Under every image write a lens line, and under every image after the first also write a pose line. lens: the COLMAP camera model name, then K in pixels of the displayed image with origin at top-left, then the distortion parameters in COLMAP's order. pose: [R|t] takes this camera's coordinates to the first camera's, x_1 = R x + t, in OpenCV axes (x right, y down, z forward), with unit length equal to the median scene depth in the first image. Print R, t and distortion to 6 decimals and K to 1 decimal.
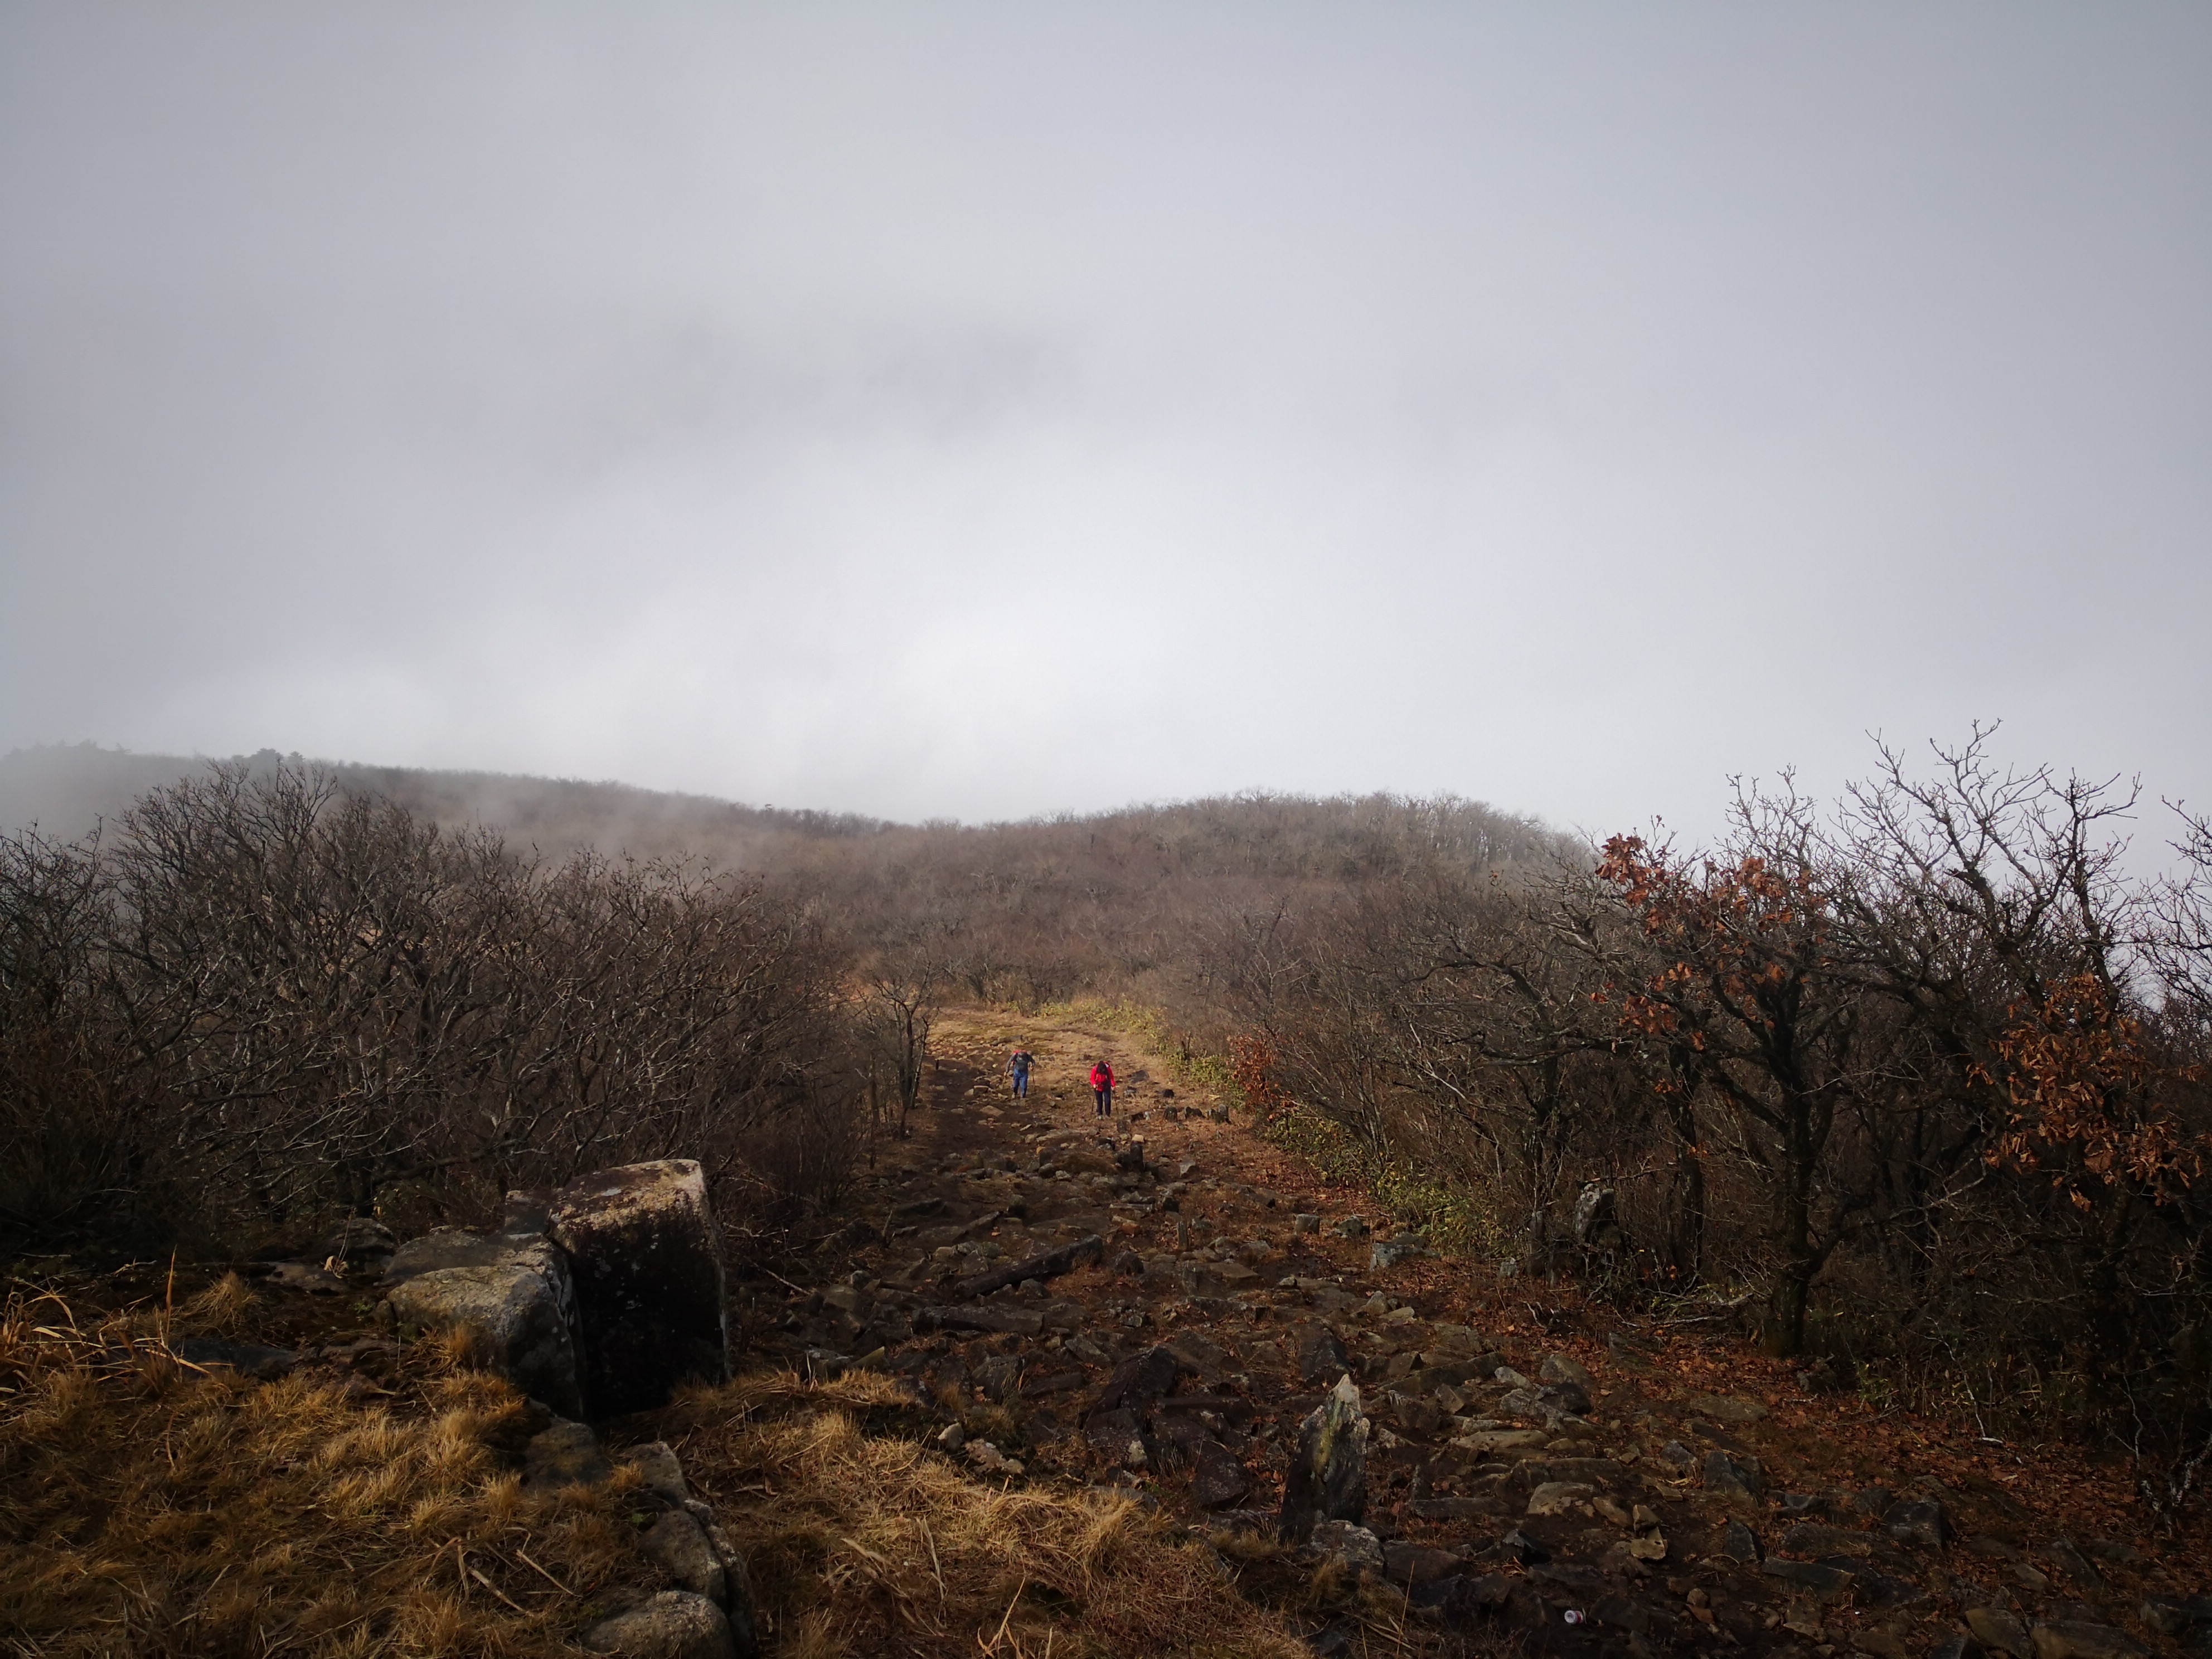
lens RADIAL K [[1873.7, 0, 1104.6], [0, 1873.7, 877.7], [0, 0, 1]] dist [0.052750, -0.074650]
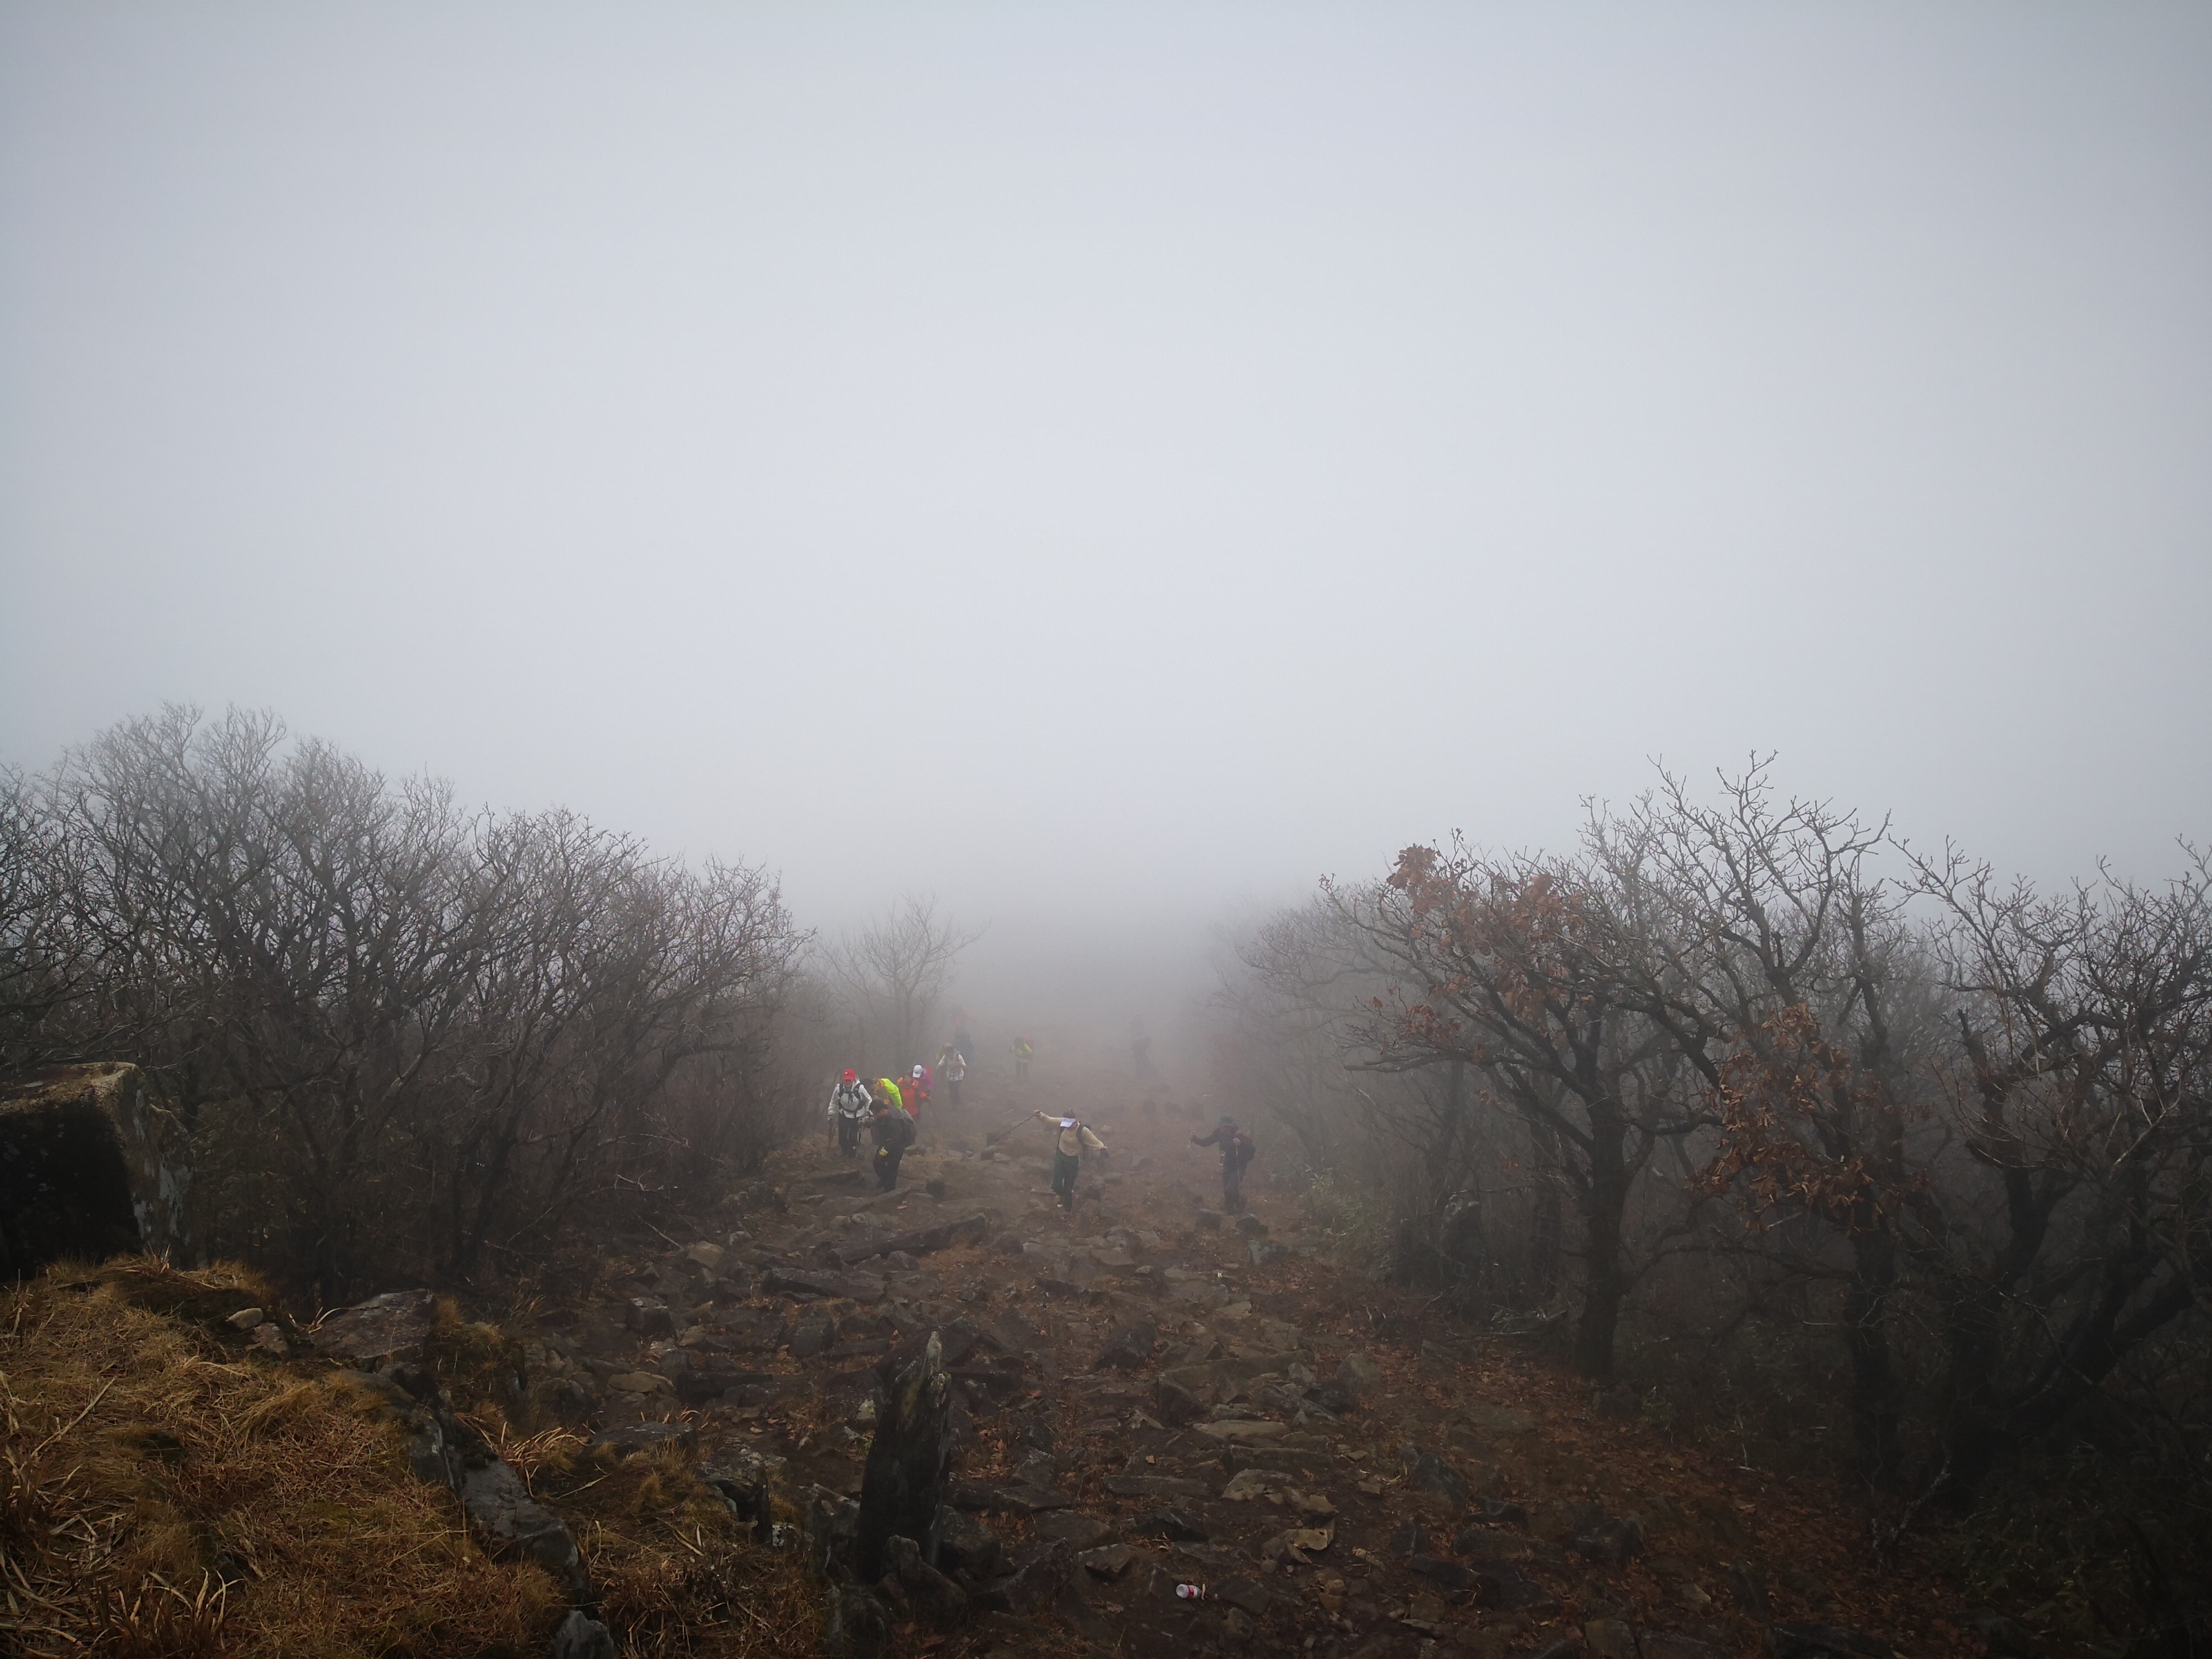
lens RADIAL K [[1877.1, 0, 1106.0], [0, 1877.1, 829.5], [0, 0, 1]] dist [0.084592, -0.154543]
pose [[0.996453, 0.058826, -0.060175, 0.175001], [-0.060248, 0.997939, -0.022105, 0.001955], [0.058750, 0.025652, 0.997943, -0.032046]]
